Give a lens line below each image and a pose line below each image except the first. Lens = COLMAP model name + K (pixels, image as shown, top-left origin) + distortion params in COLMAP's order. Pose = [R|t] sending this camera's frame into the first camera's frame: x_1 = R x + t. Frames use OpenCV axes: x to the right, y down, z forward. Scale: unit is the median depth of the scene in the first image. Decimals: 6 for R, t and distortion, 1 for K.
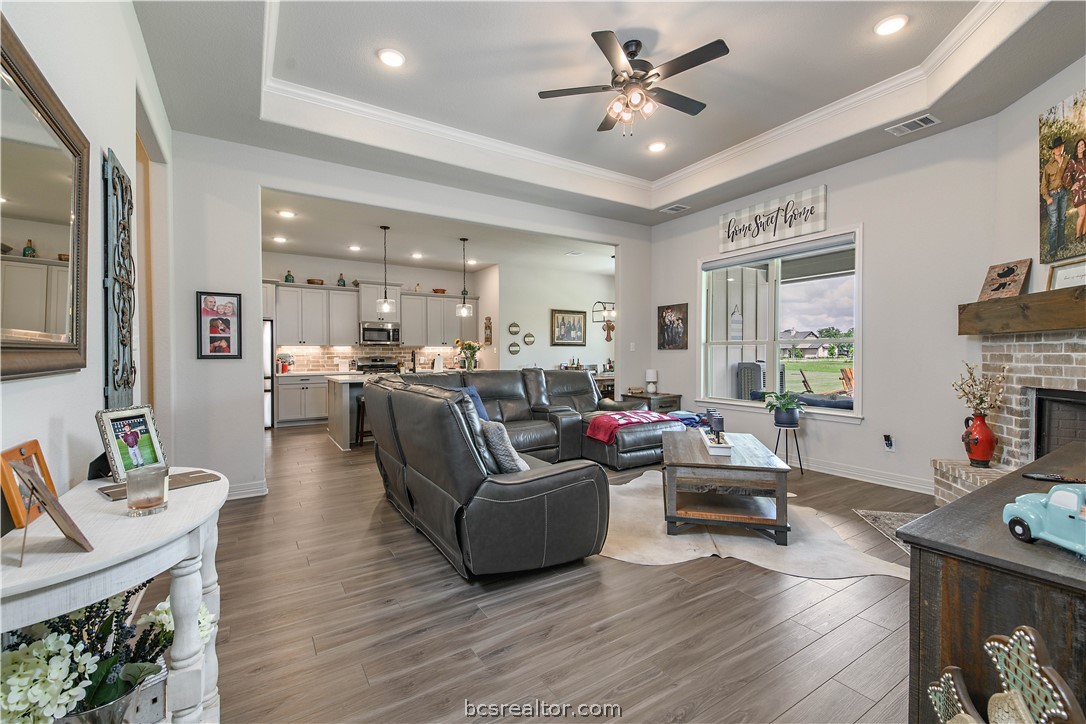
lens RADIAL K [[457.3, 0, 543.8], [0, 457.3, 354.9], [0, 0, 1]] dist [0.033447, -0.011896]
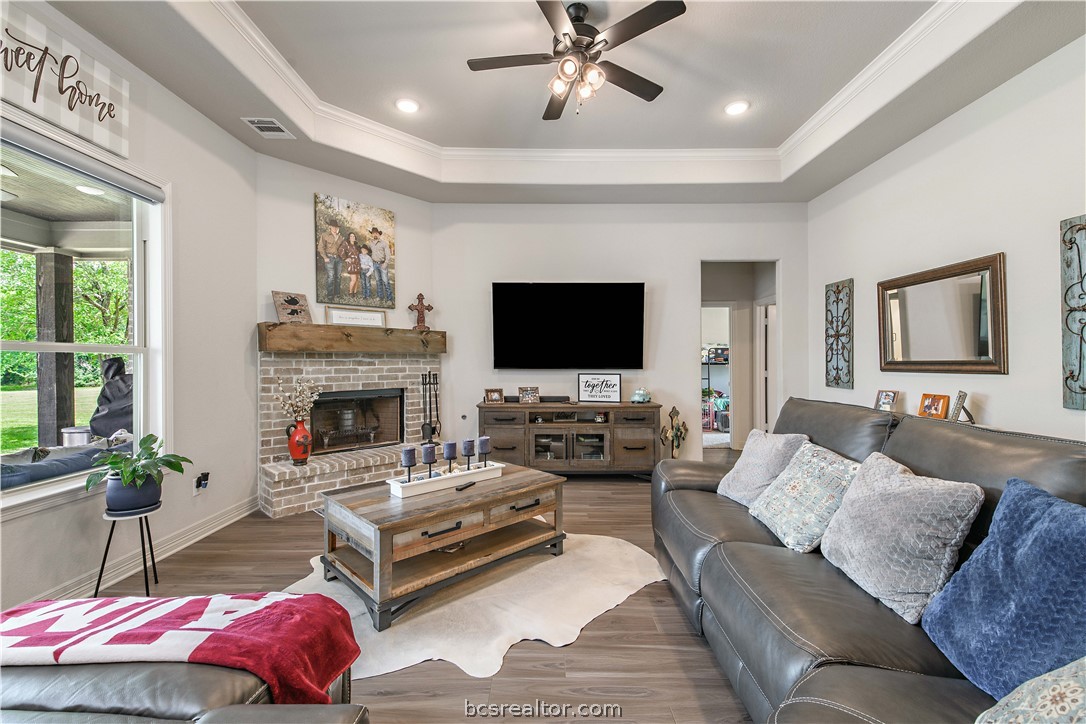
lens RADIAL K [[457.3, 0, 548.1], [0, 457.3, 362.8], [0, 0, 1]] dist [0.033447, -0.011896]
pose [[-0.844815, 0.004062, 0.535043, -0.090518], [0.006682, 0.999973, 0.002959, -0.006307], [-0.535017, 0.006075, -0.844820, 0.700113]]
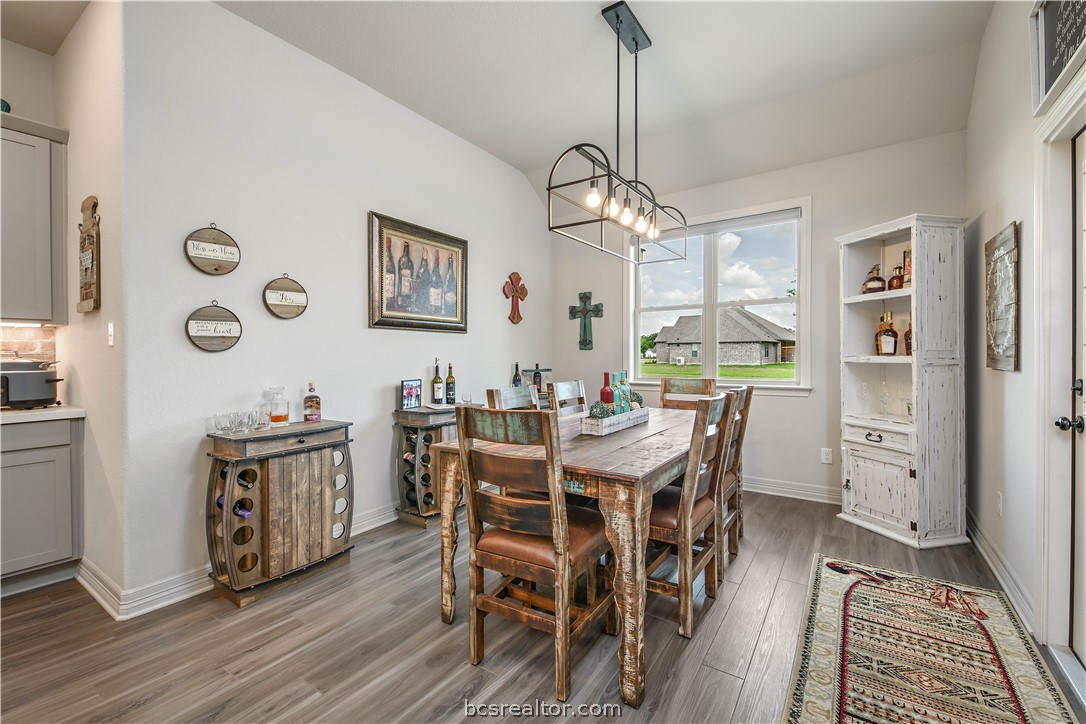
lens RADIAL K [[457.3, 0, 545.7], [0, 457.3, 358.1], [0, 0, 1]] dist [0.033447, -0.011896]
pose [[0.915756, -0.000331, 0.401735, -0.000261], [-0.000127, 0.999999, 0.001114, 0.001997], [-0.401735, -0.001071, 0.915755, 0.810504]]
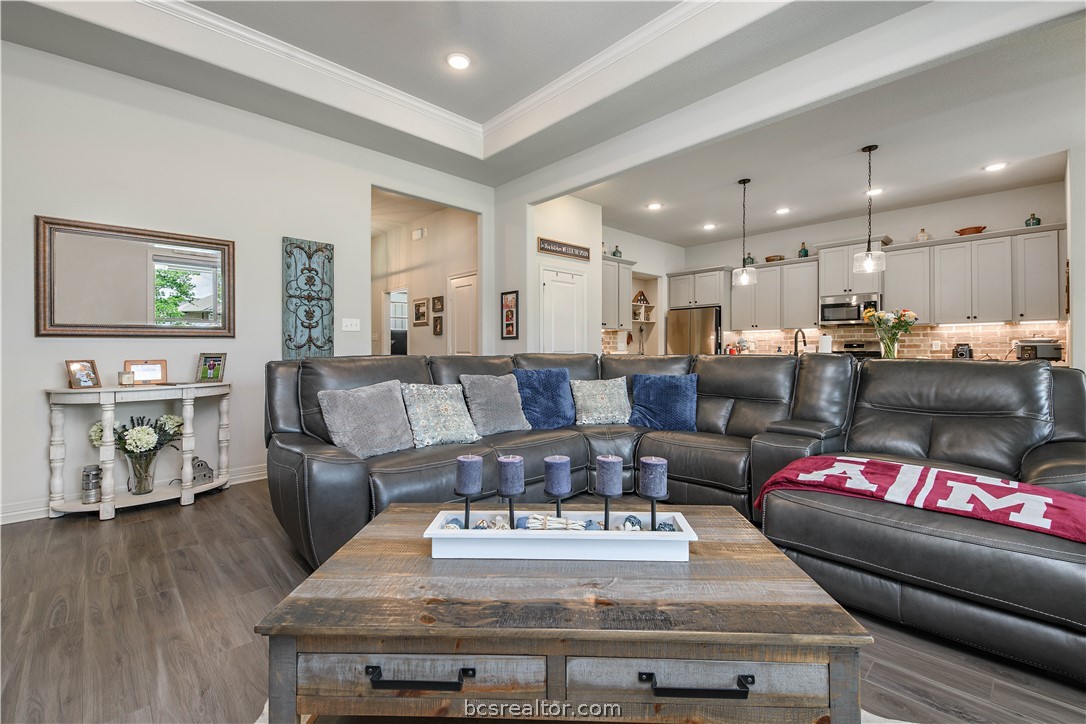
lens RADIAL K [[457.3, 0, 546.9], [0, 457.3, 342.4], [0, 0, 1]] dist [0.033447, -0.011896]
pose [[0.197467, -0.010617, -0.980252, 0.320722], [0.000624, 0.999943, -0.010705, 0.015751], [0.980309, 0.001502, 0.197463, 0.404429]]
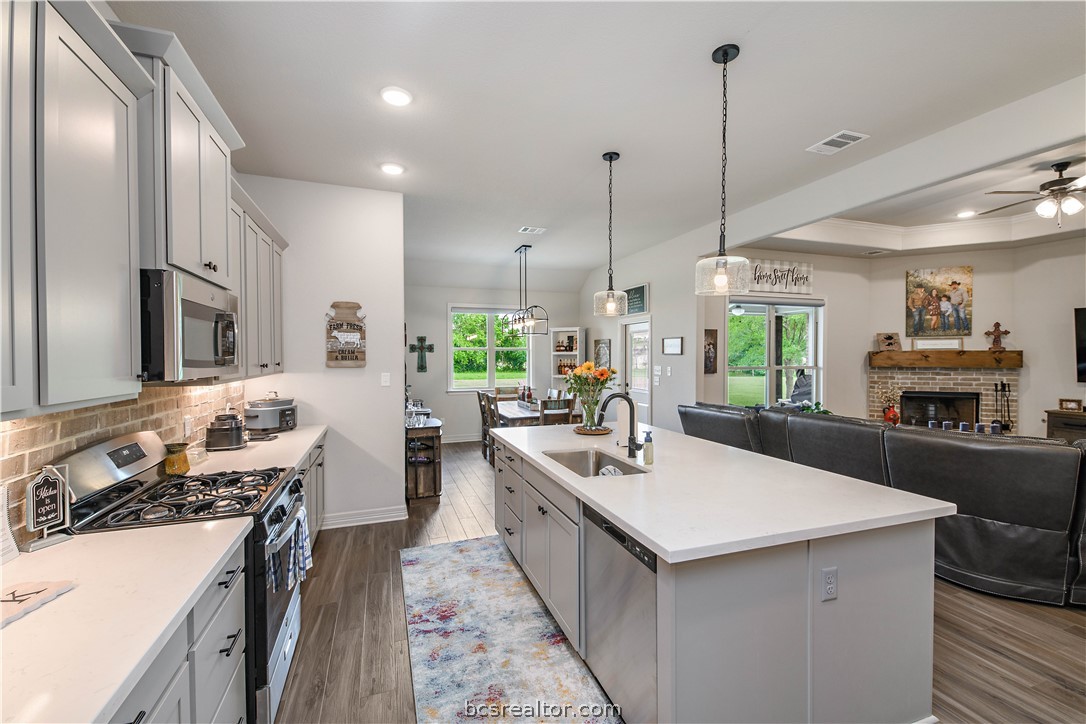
lens RADIAL K [[457.3, 0, 545.7], [0, 457.3, 364.2], [0, 0, 1]] dist [0.033447, -0.011896]
pose [[0.221310, -0.012224, 0.975127, -0.599724], [0.002702, 0.999925, 0.011922, -0.036020], [-0.975200, -0.000004, 0.221327, 0.868371]]
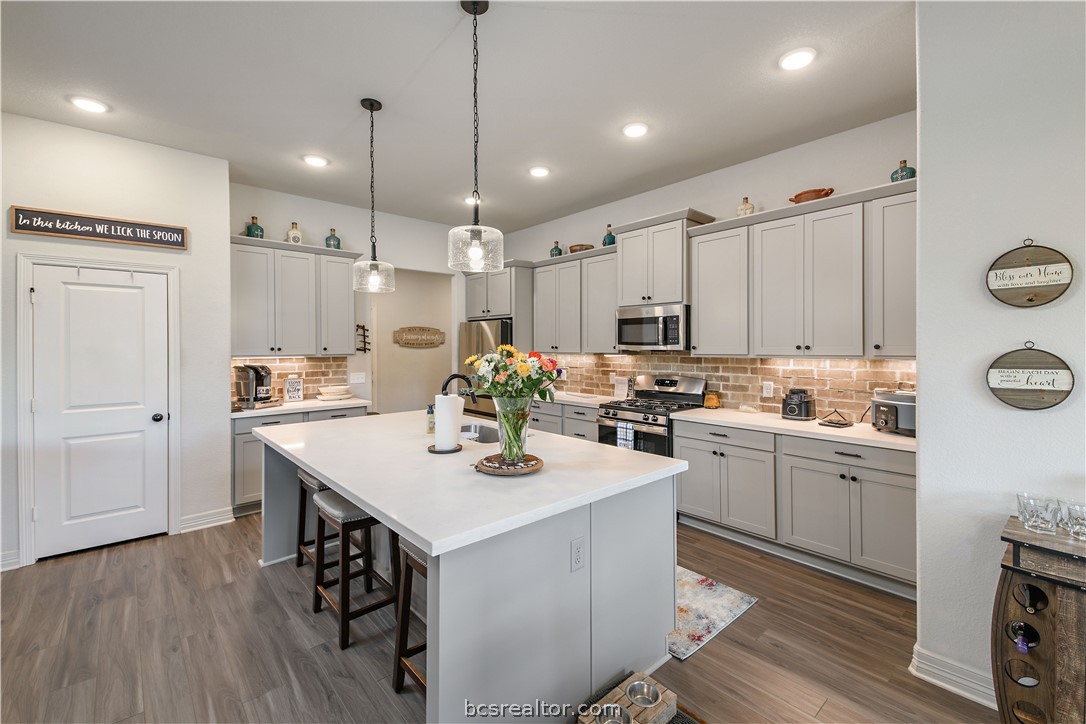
lens RADIAL K [[457.3, 0, 541.0], [0, 457.3, 345.3], [0, 0, 1]] dist [0.033447, -0.011896]
pose [[0.160074, 0.002290, -0.987102, 0.108794], [-0.000217, 0.999997, 0.002285, -0.032919], [0.987105, -0.000152, 0.160074, 0.898858]]
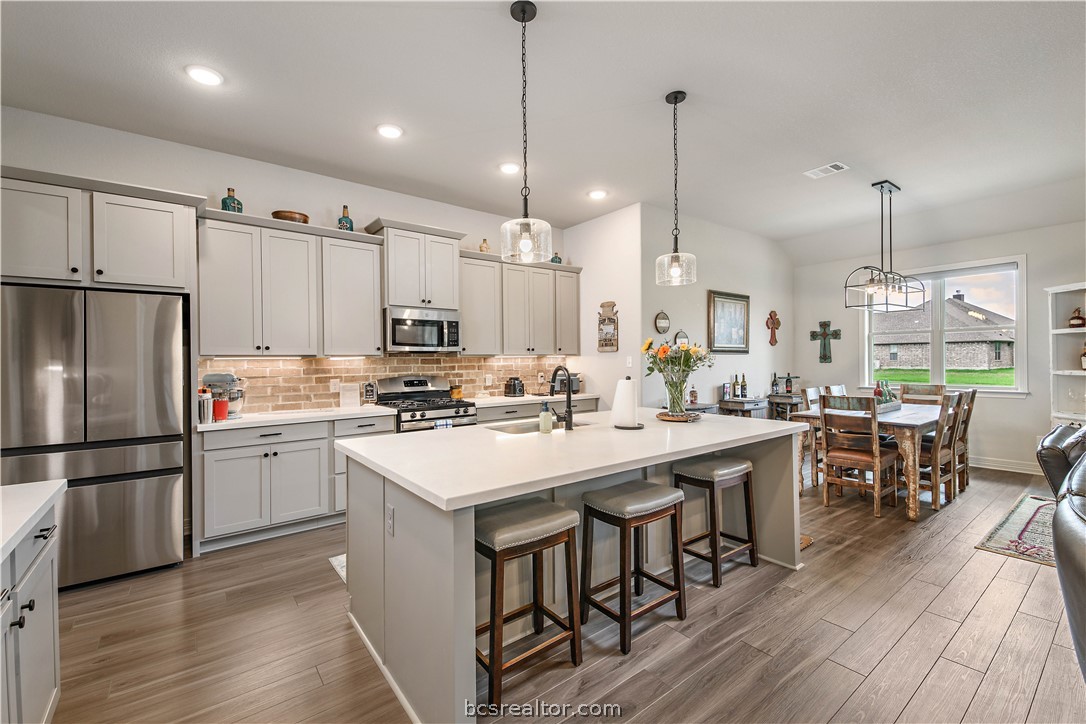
lens RADIAL K [[457.3, 0, 544.8], [0, 457.3, 360.3], [0, 0, 1]] dist [0.033447, -0.011896]
pose [[0.996035, -0.004476, 0.088852, -0.298121], [0.004535, 0.999990, -0.000456, -0.014564], [-0.088849, 0.000857, 0.996045, 0.541568]]
